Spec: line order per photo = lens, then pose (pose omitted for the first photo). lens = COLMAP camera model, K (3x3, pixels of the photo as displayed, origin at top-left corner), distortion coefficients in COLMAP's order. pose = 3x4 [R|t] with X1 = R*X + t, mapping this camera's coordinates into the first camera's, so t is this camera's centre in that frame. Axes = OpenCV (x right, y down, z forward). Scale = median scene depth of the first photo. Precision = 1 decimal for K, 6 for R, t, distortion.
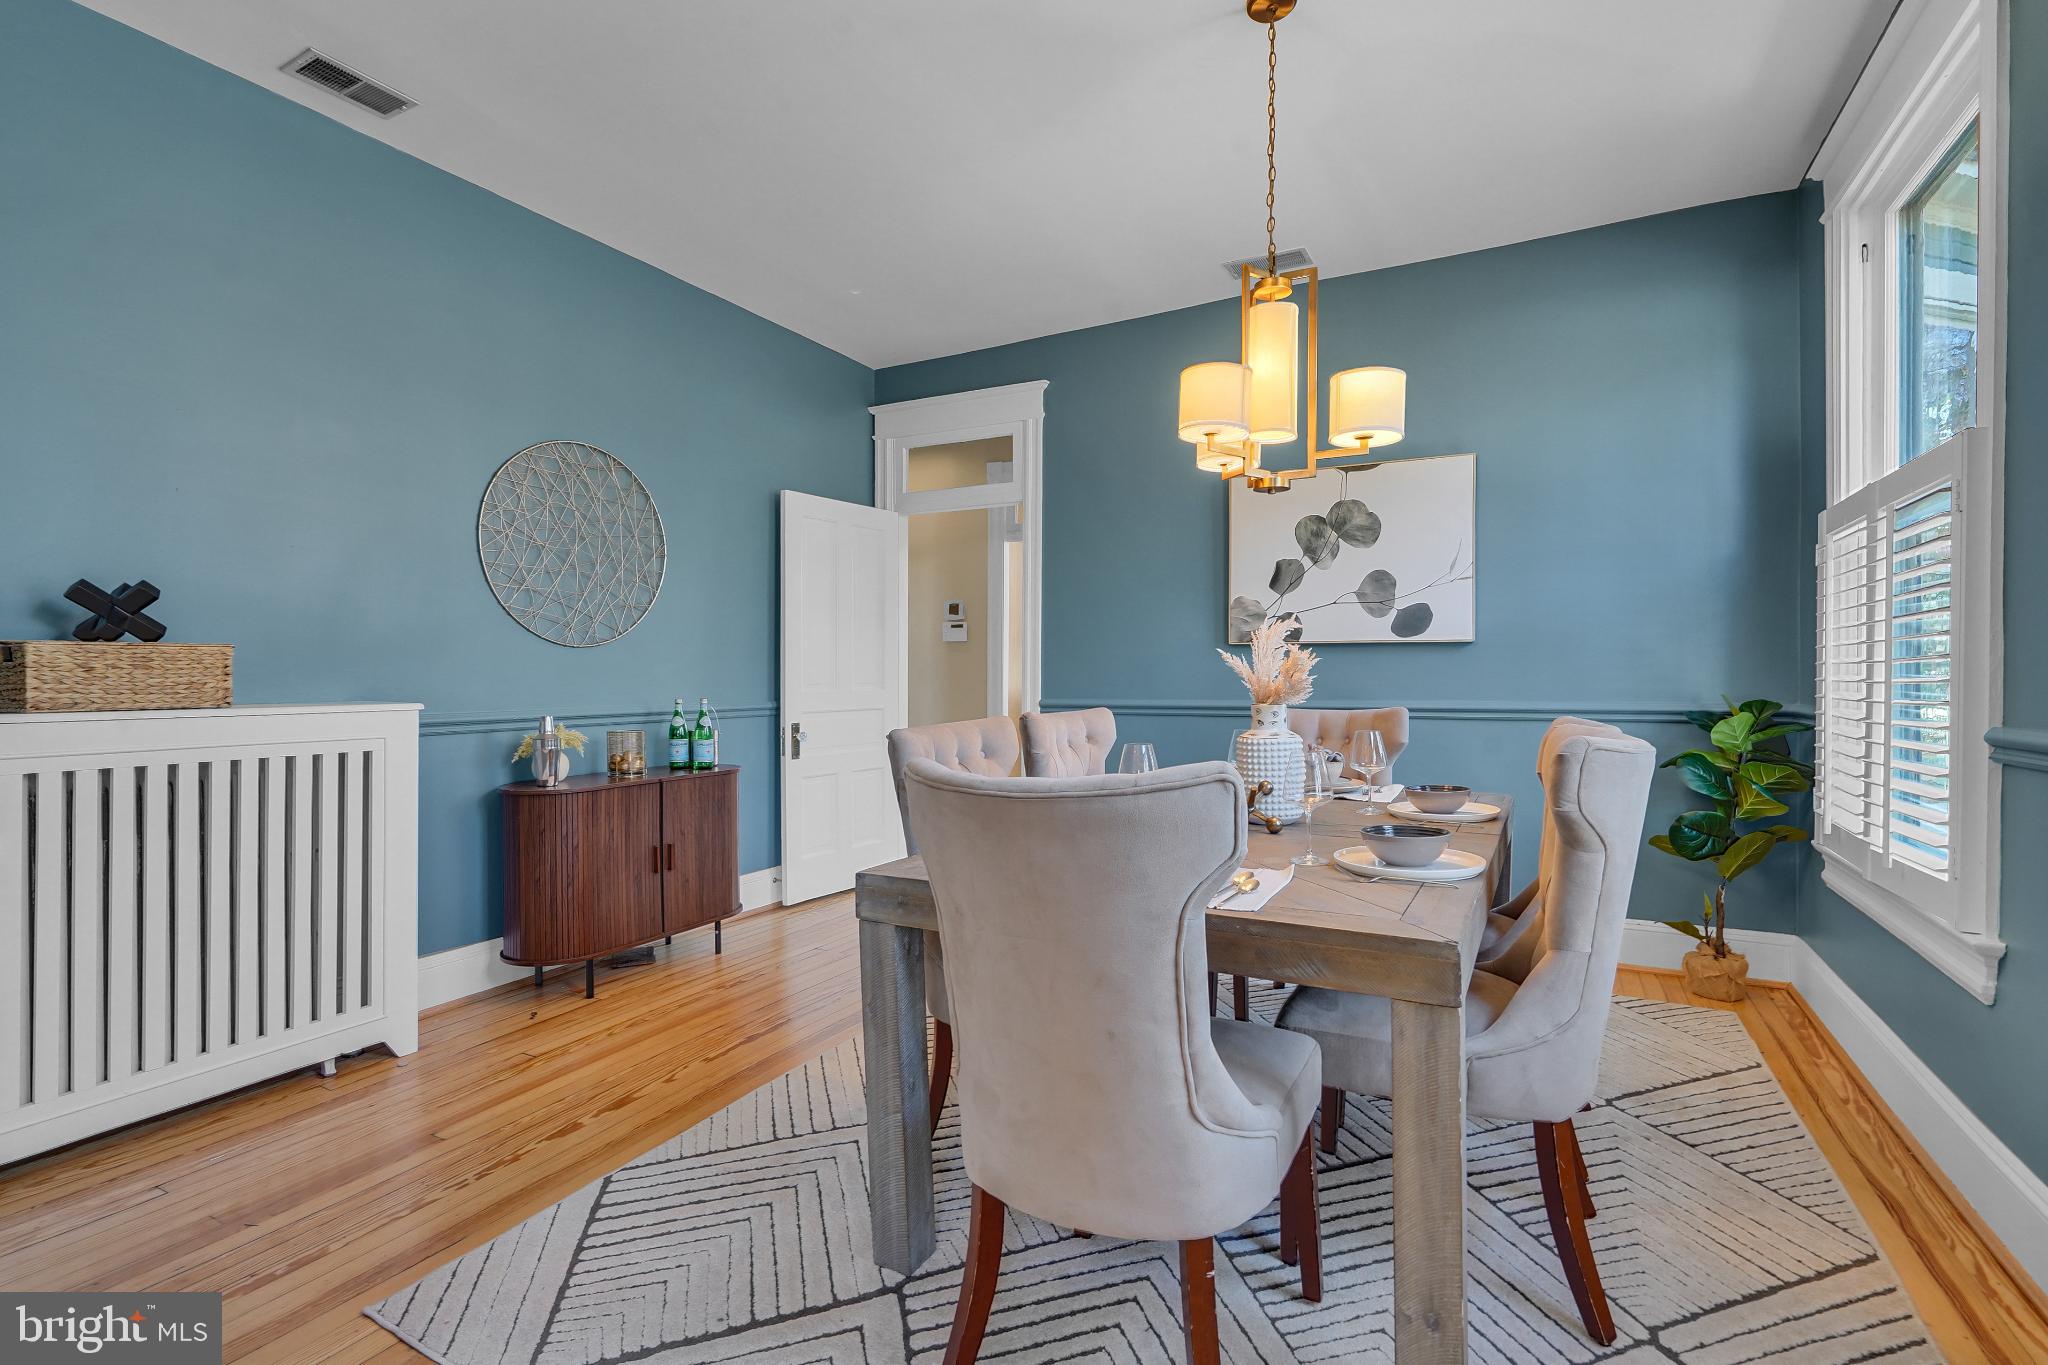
lens RADIAL K [[935.3, 0, 1038.3], [0, 935.3, 680.9], [0, 0, 1]] dist [-0.000300, 0.001784]
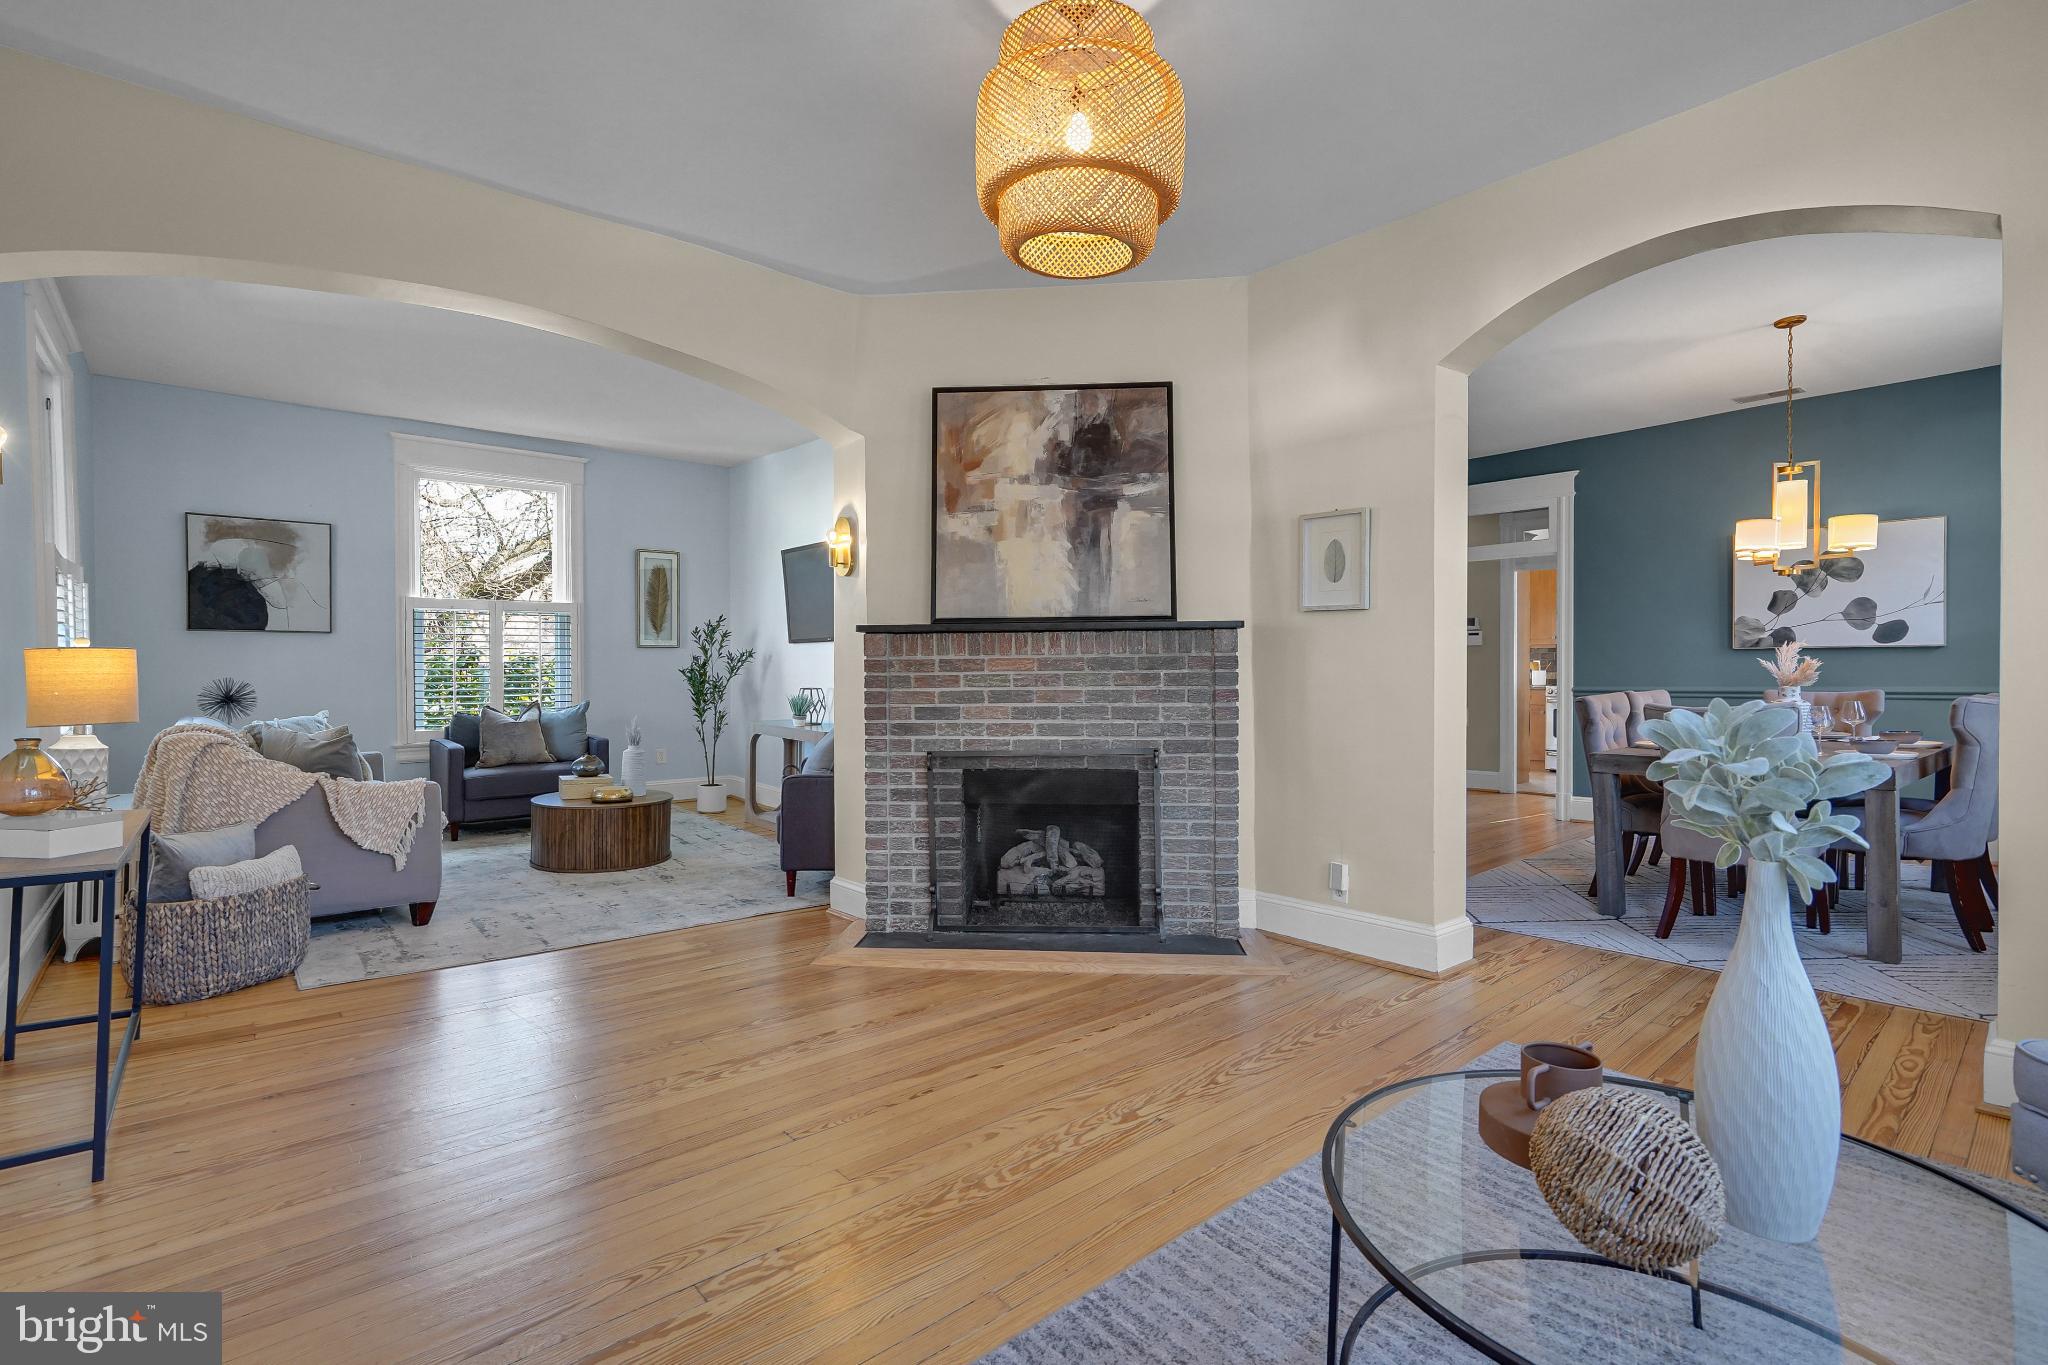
lens RADIAL K [[935.3, 0, 1015.5], [0, 935.3, 678.1], [0, 0, 1]] dist [-0.000300, 0.001784]
pose [[0.925531, -0.002966, -0.378659, -0.321645], [0.005461, 0.999970, 0.005515, -0.007202], [0.378631, -0.007172, 0.925520, -0.898369]]
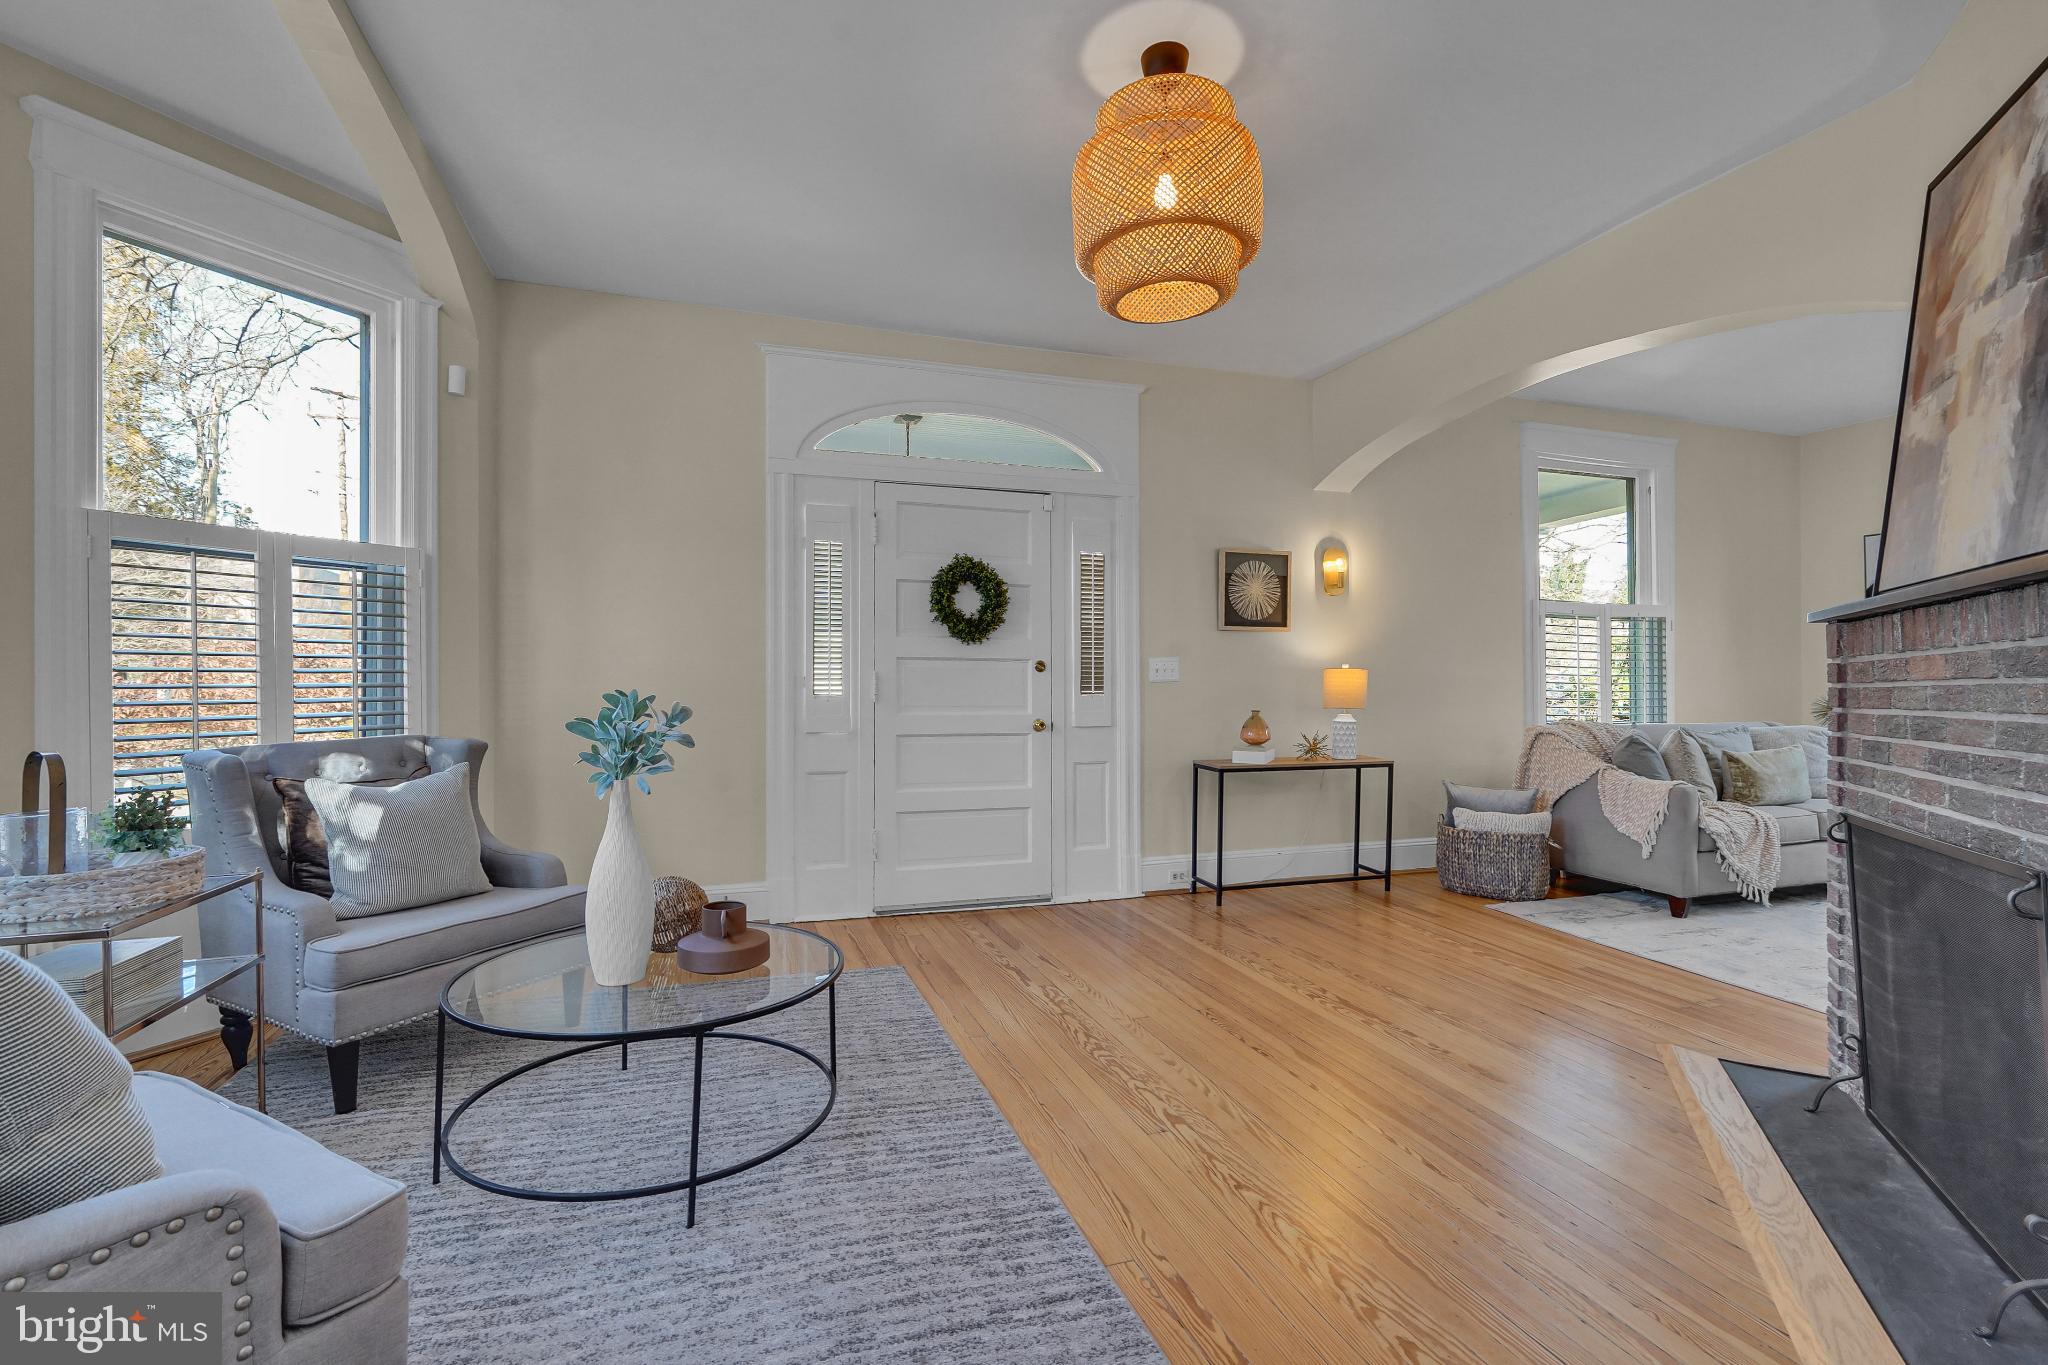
lens RADIAL K [[935.3, 0, 1034.0], [0, 935.3, 682.2], [0, 0, 1]] dist [-0.000300, 0.001784]
pose [[-0.687630, -0.006754, -0.726029, 0.398943], [-0.006031, 0.999975, -0.003591, 0.000908], [0.726036, 0.001910, -0.687654, 1.043472]]
